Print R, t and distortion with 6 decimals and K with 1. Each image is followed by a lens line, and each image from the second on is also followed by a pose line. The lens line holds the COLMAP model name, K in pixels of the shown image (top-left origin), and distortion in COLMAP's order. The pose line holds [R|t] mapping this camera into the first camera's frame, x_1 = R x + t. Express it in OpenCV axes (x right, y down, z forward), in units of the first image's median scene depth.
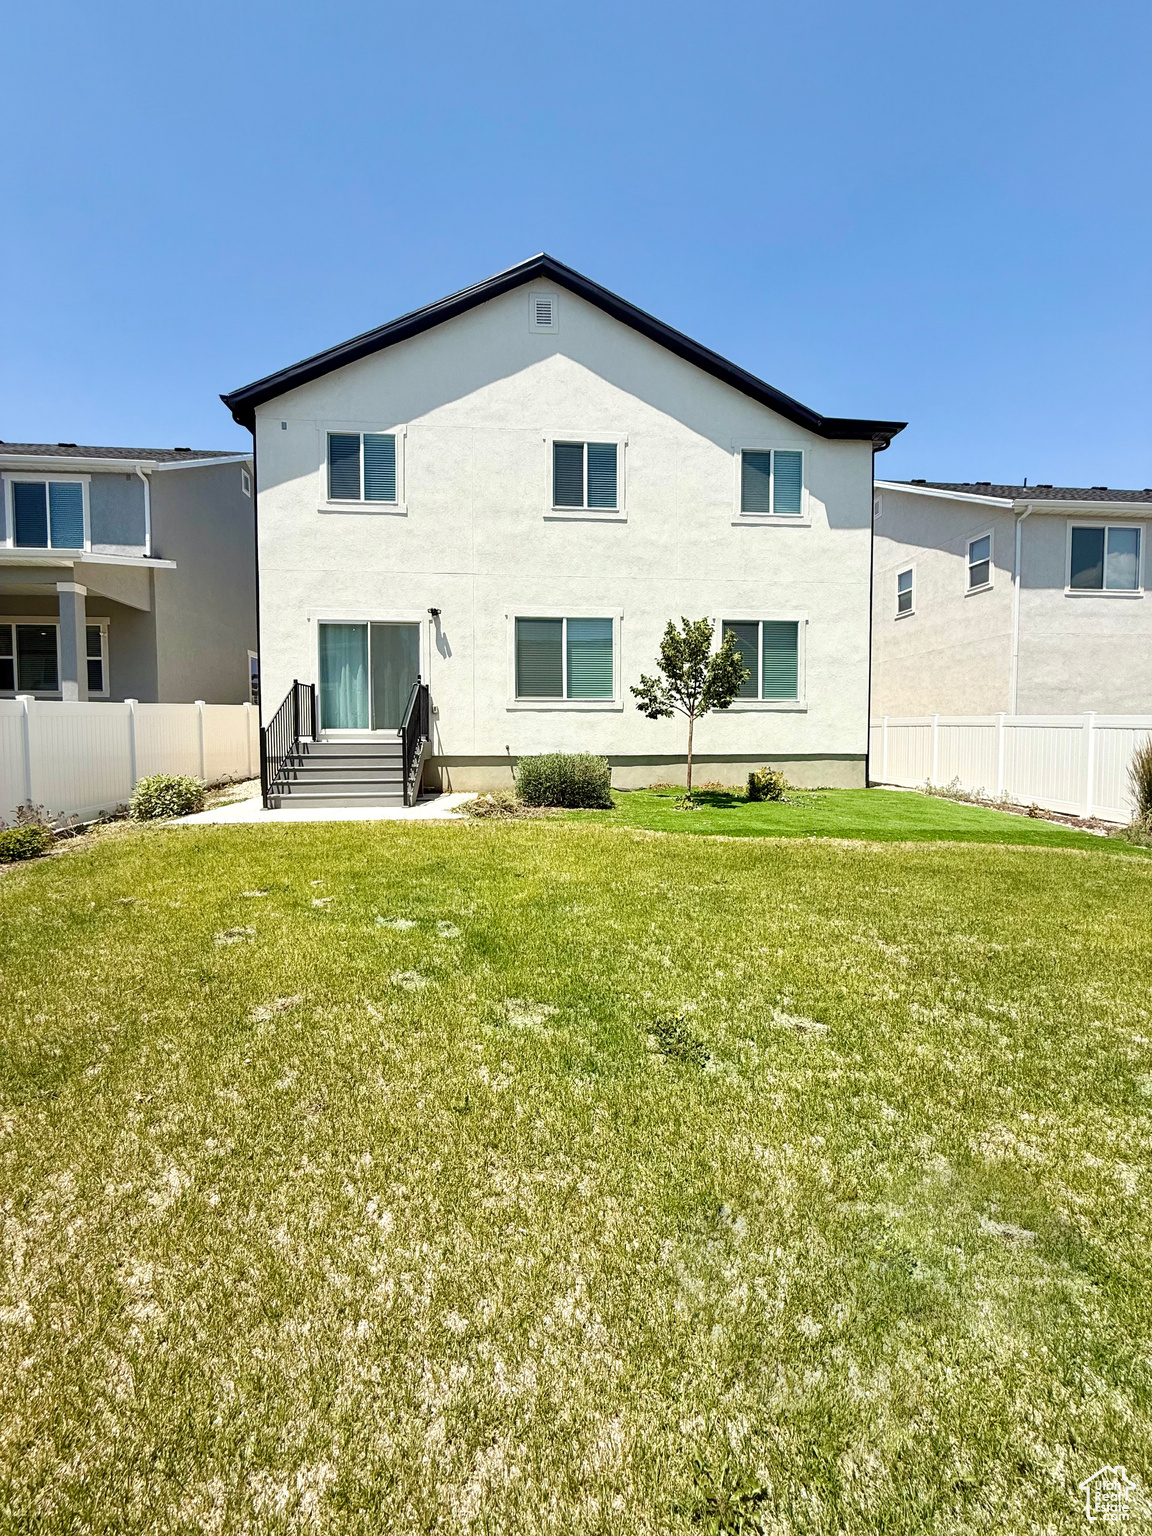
lens RADIAL K [[612.3, 0, 576.0], [0, 612.3, 768.0], [0, 0, 1]] dist [0.002030, 0.000225]
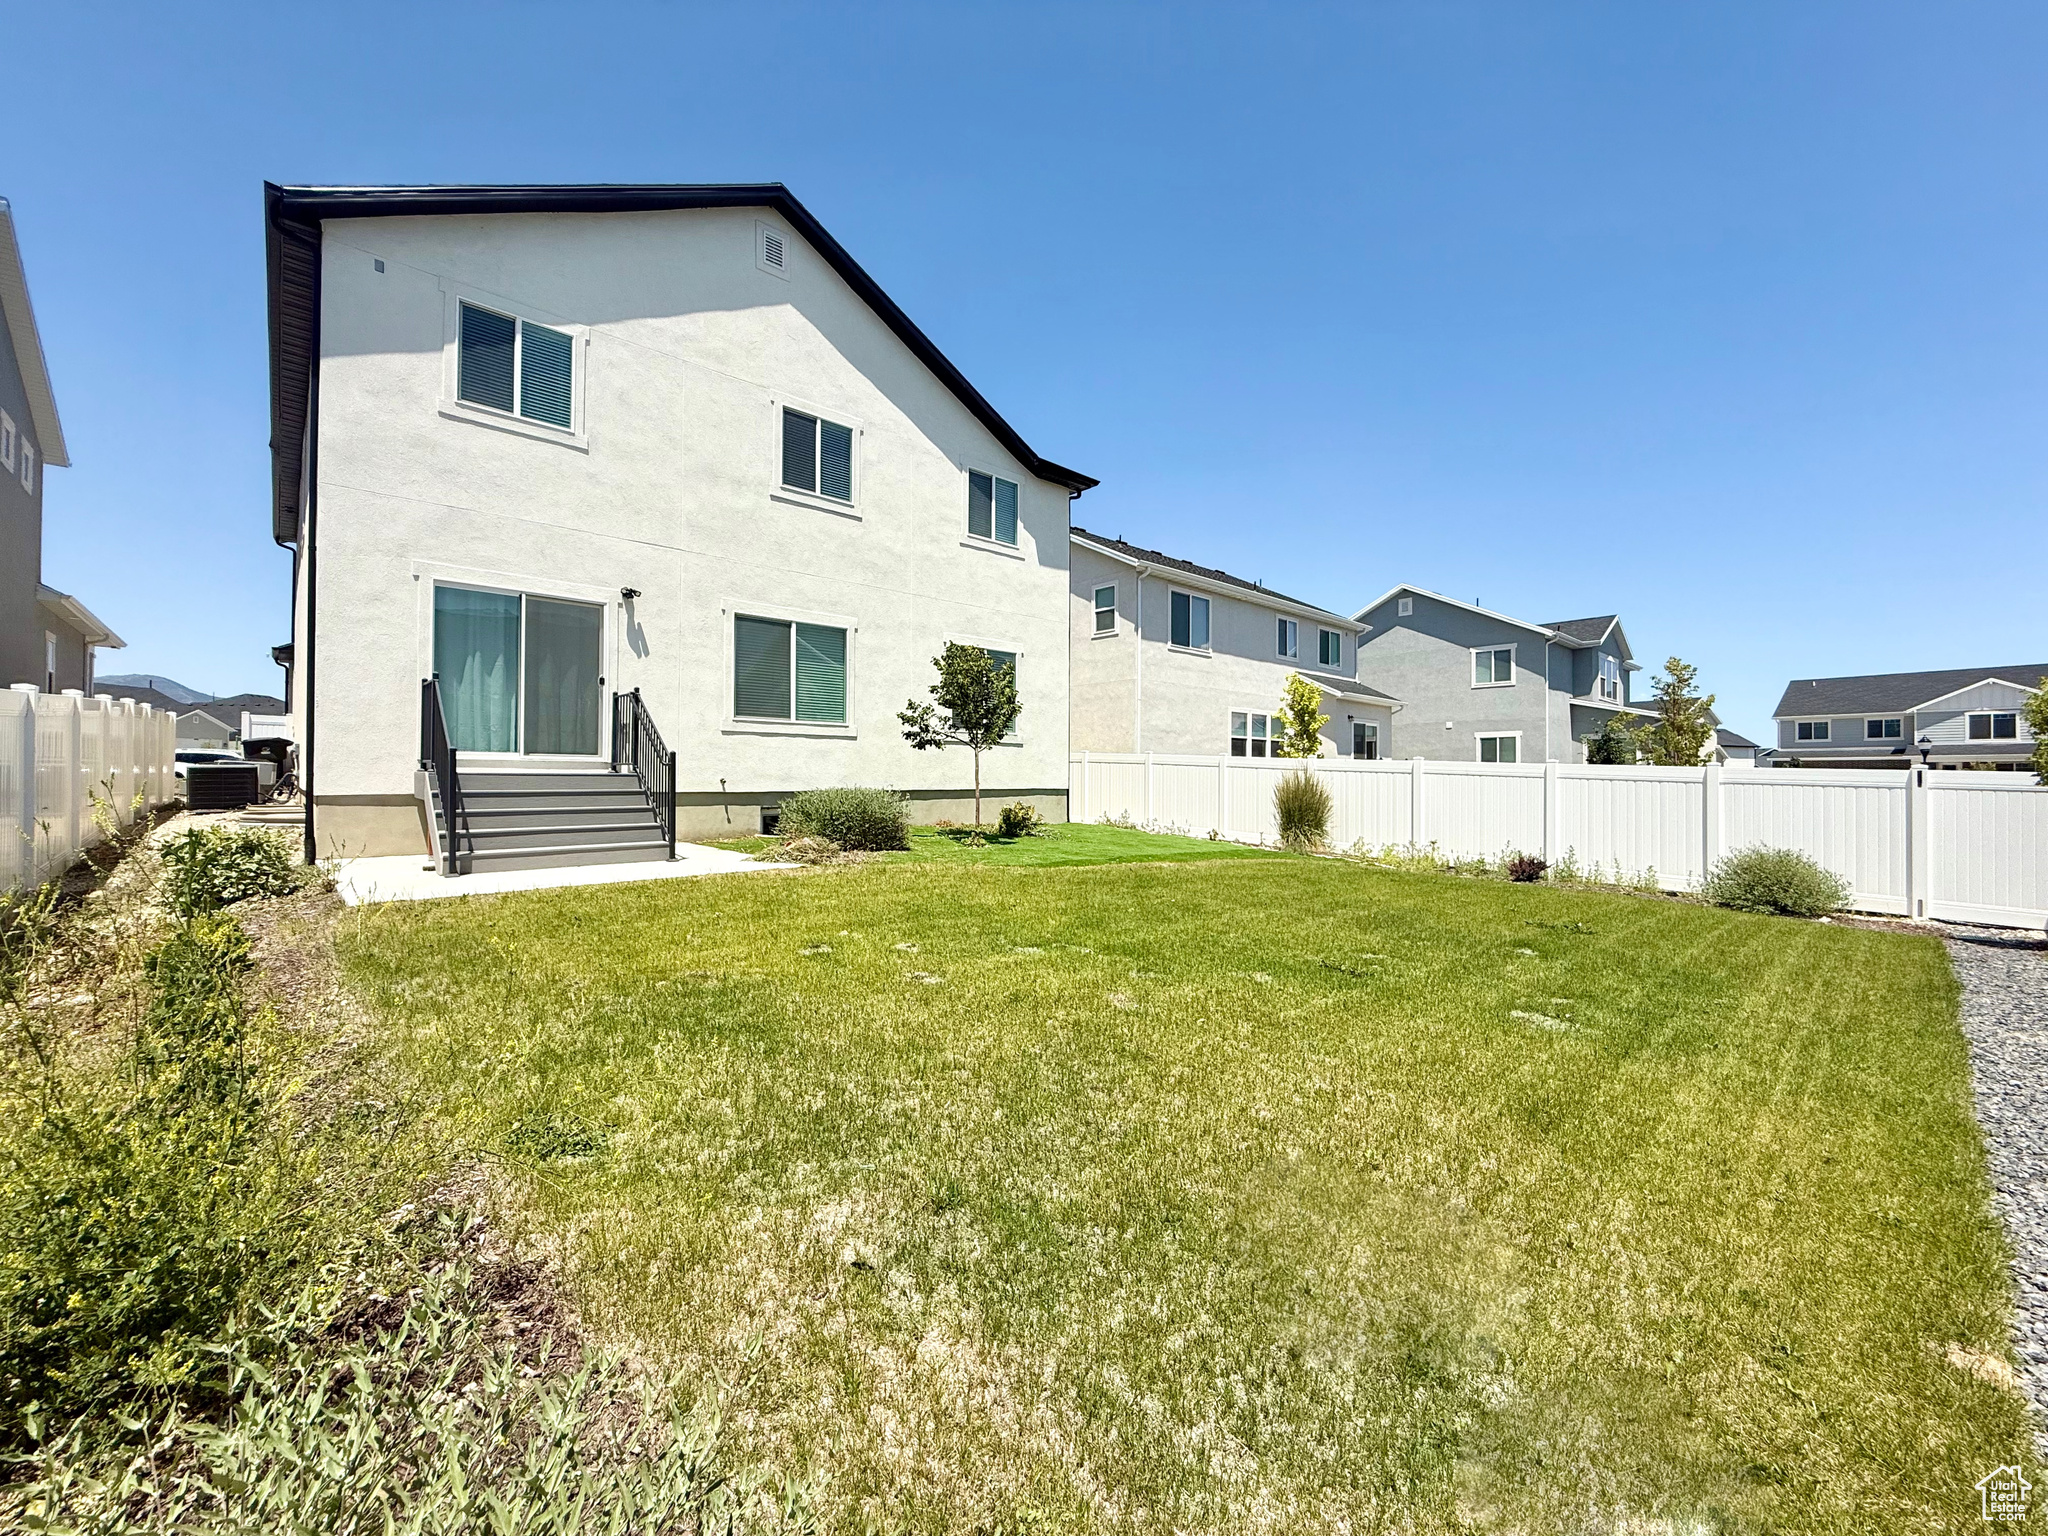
lens RADIAL K [[816.4, 0, 1014.6], [0, 816.4, 774.3], [0, 0, 1]] dist [0.002030, 0.000225]
pose [[0.798198, 0.008435, 0.602336, -0.439100], [0.019242, 0.999035, -0.039490, 0.005291], [-0.602088, 0.043111, 0.797265, -0.032006]]
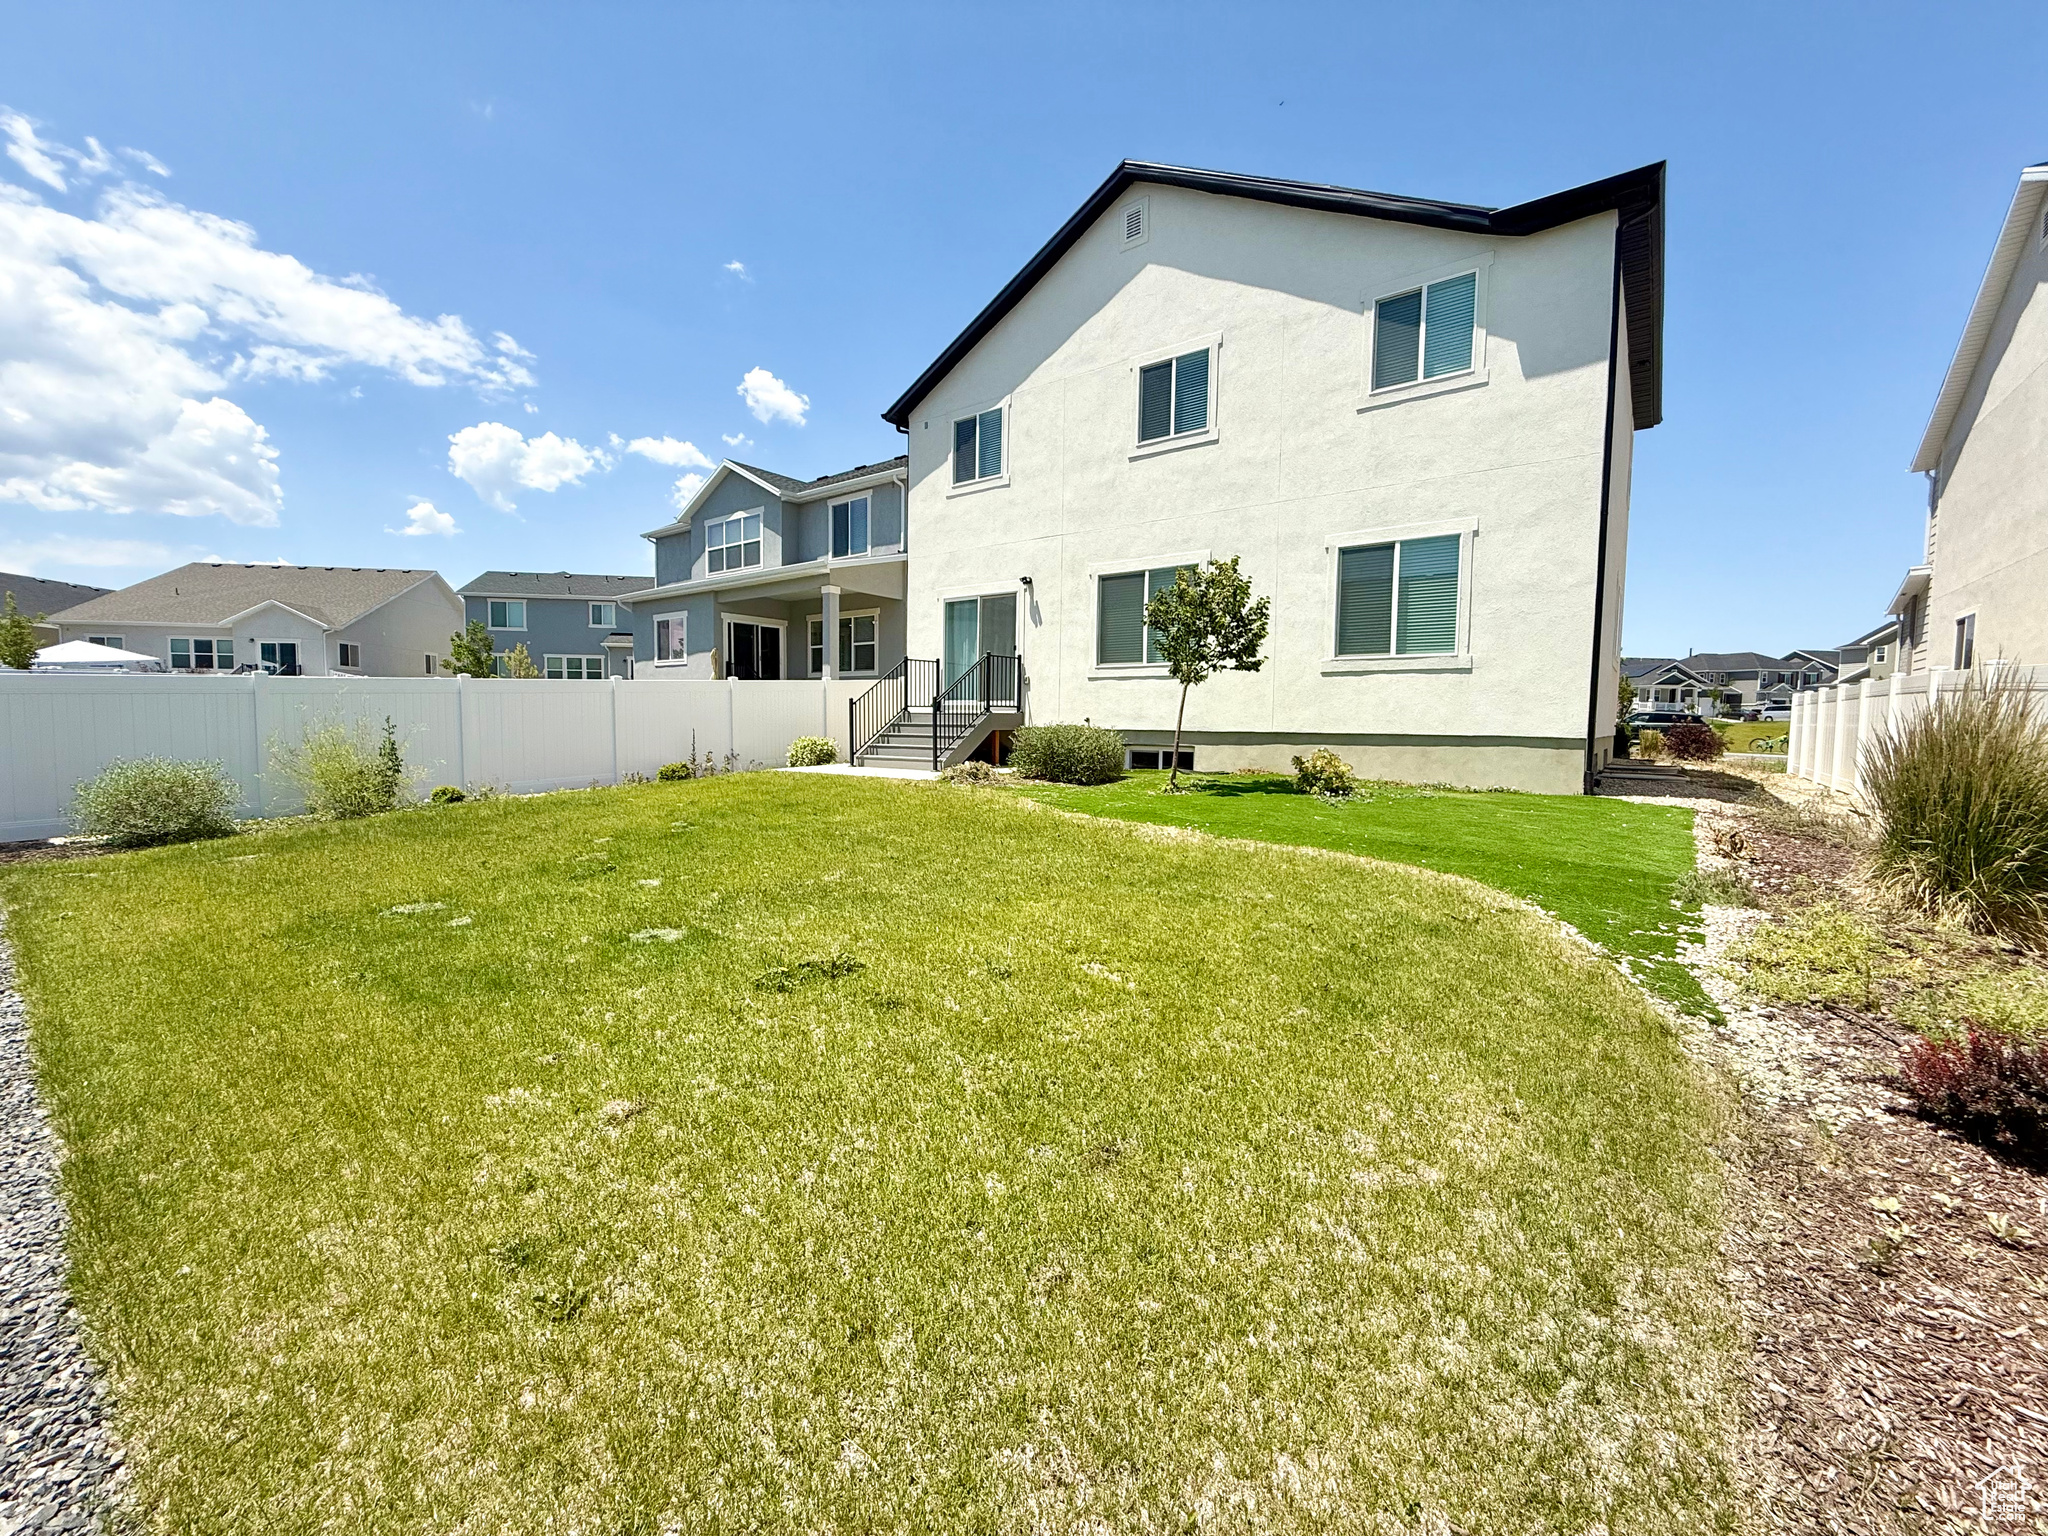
lens RADIAL K [[816.4, 0, 1014.6], [0, 816.4, 774.3], [0, 0, 1]] dist [0.002030, 0.000225]
pose [[0.732857, 0.056553, -0.678029, 0.646576], [-0.043430, 0.998396, 0.036332, 0.008446], [0.678995, 0.002820, 0.734137, 0.028556]]
